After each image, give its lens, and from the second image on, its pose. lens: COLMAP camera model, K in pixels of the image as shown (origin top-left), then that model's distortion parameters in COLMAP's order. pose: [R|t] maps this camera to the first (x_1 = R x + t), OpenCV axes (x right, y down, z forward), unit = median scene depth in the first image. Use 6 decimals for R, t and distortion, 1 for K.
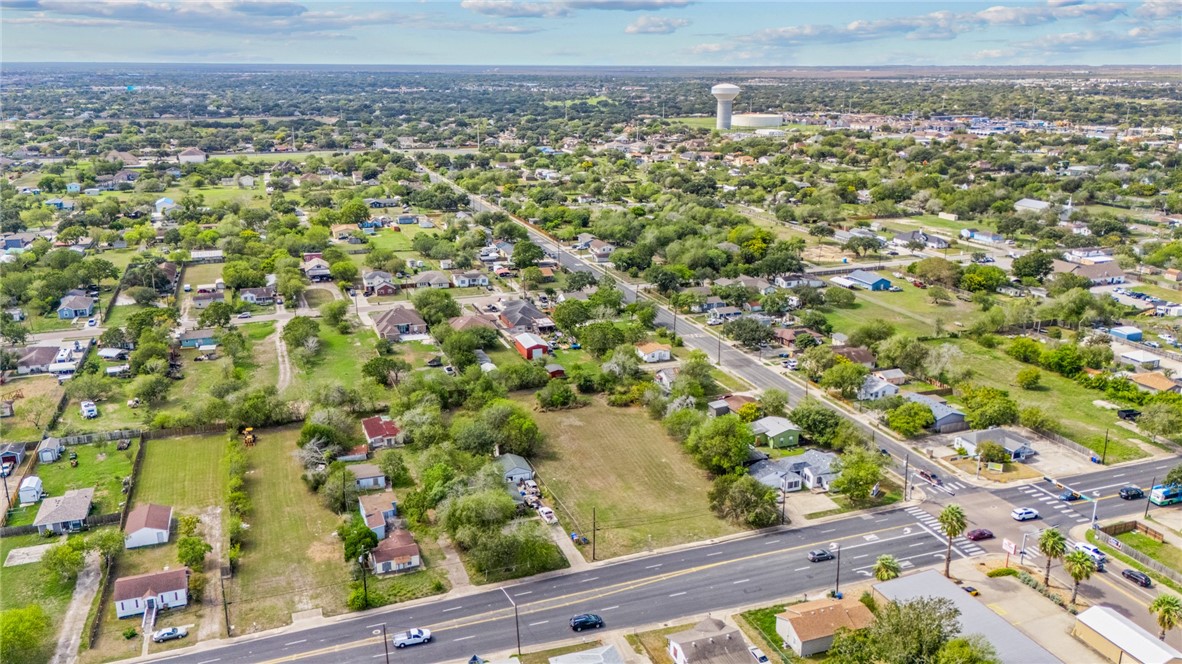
lens RADIAL K [[908.7, 0, 589.0], [0, 908.7, 342.1], [0, 0, 1]] dist [0.120503, -0.170092]
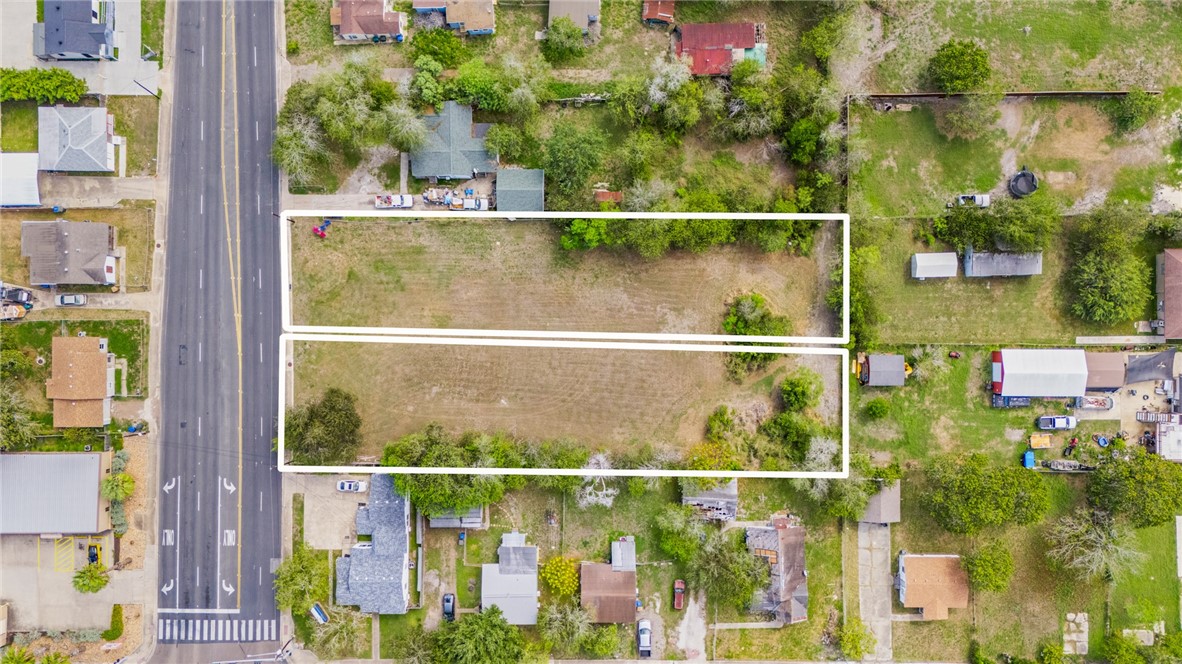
lens RADIAL K [[874.0, 0, 590.5], [0, 874.0, 338.0], [0, 0, 1]] dist [0.089954, -0.096670]
pose [[-0.348091, 0.937460, -0.001626, 0.007320], [-0.266450, -0.097273, 0.958928, -0.420591], [0.898798, 0.334227, 0.283646, 0.635781]]
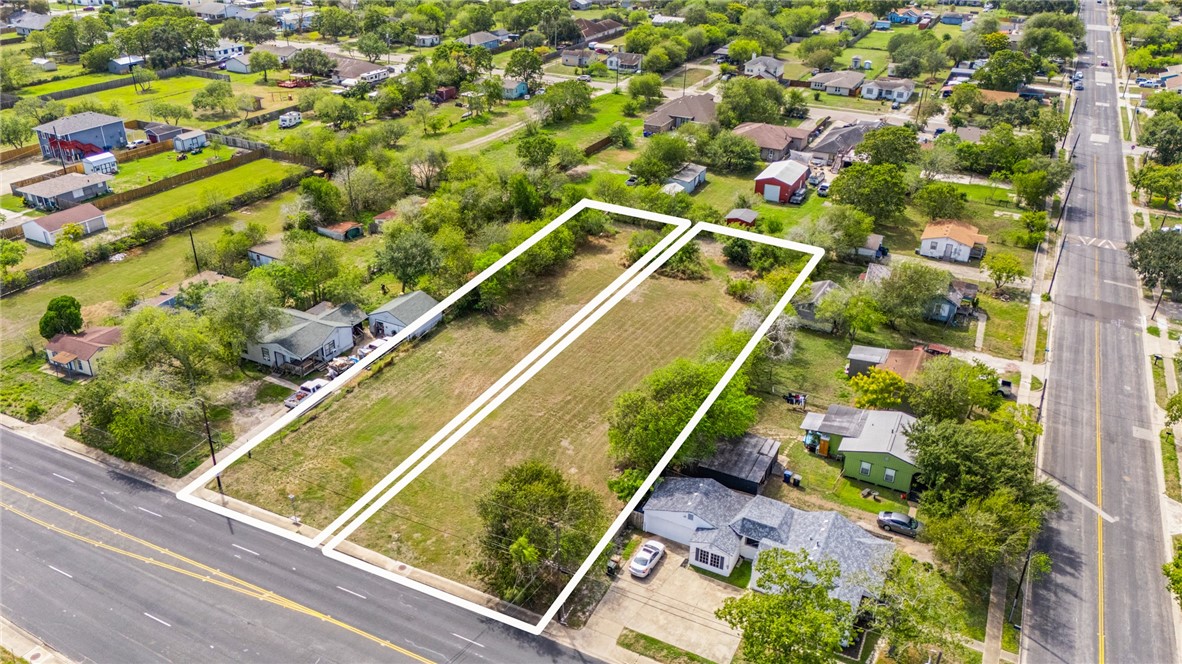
lens RADIAL K [[874.0, 0, 590.5], [0, 874.0, 338.0], [0, 0, 1]] dist [0.089954, -0.096670]
pose [[0.683478, 0.351714, -0.639653, 0.288834], [-0.229860, 0.935391, 0.268717, -0.028627], [0.692837, -0.036632, 0.720163, 0.463642]]
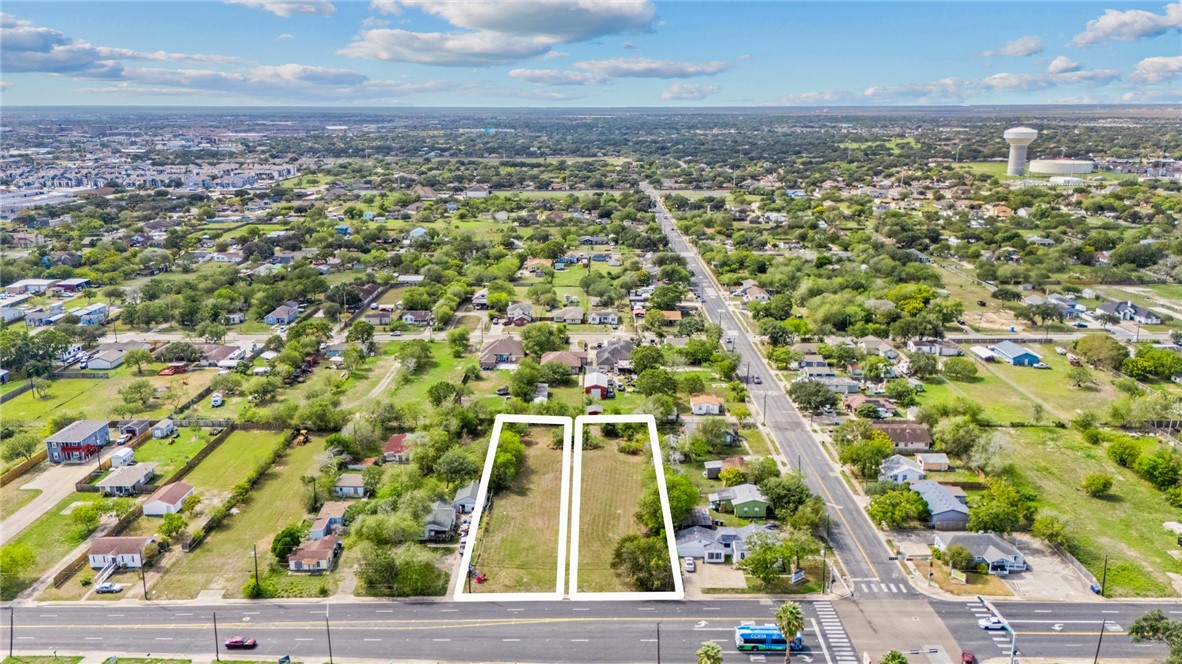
lens RADIAL K [[874.0, 0, 590.5], [0, 874.0, 338.0], [0, 0, 1]] dist [0.089954, -0.096670]
pose [[0.936330, 0.087735, -0.339984, 0.278075], [-0.099773, 0.994847, -0.018051, -0.032586], [0.336648, 0.050823, 0.940258, 0.038657]]
